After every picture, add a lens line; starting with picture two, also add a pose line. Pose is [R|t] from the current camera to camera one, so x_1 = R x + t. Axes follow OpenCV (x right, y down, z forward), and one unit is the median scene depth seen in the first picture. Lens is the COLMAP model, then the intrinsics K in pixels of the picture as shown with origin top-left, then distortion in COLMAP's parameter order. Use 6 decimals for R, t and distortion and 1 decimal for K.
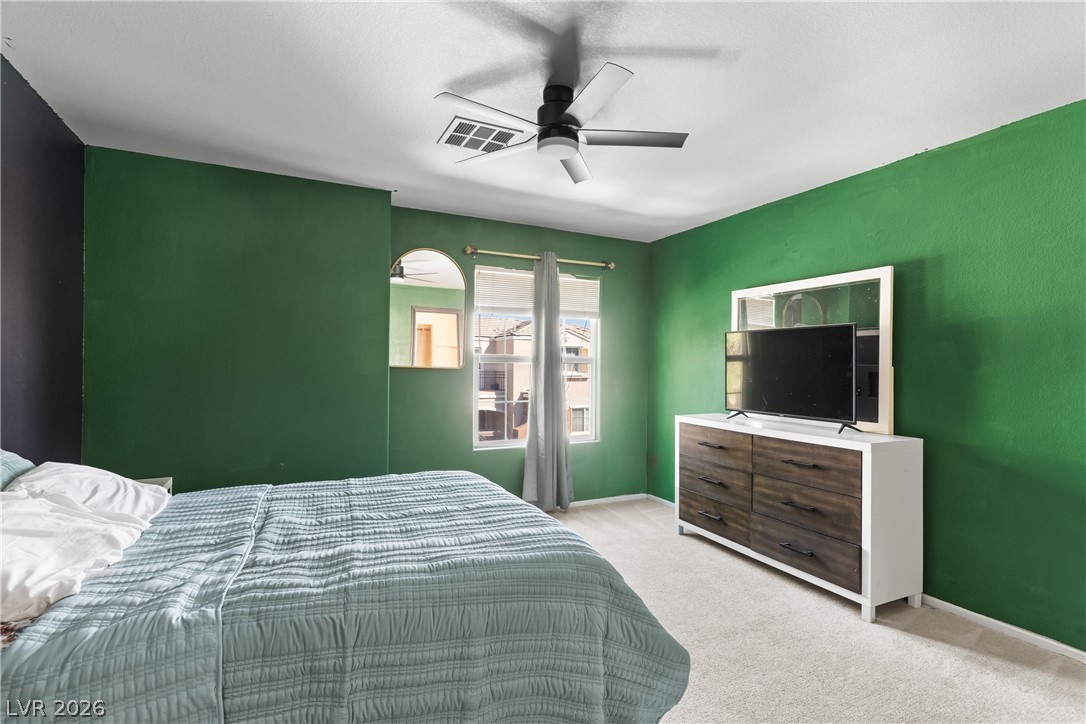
lens RADIAL K [[515.1, 0, 542.5], [0, 515.1, 368.8], [0, 0, 1]] dist [0.000959, 0.000259]
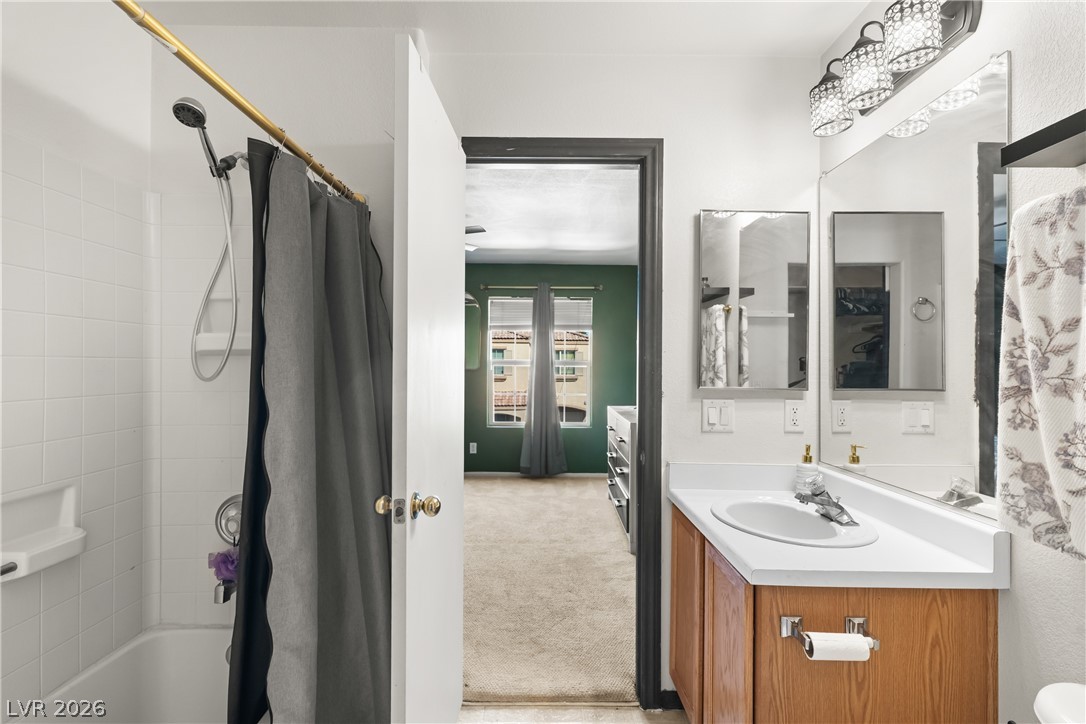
lens RADIAL K [[515.1, 0, 542.7], [0, 515.1, 369.1], [0, 0, 1]] dist [0.000959, 0.000259]
pose [[0.893696, -0.003614, -0.448658, 0.601832], [-0.000867, 0.999952, -0.009781, 0.011057], [0.448672, 0.009130, 0.893650, -0.187942]]
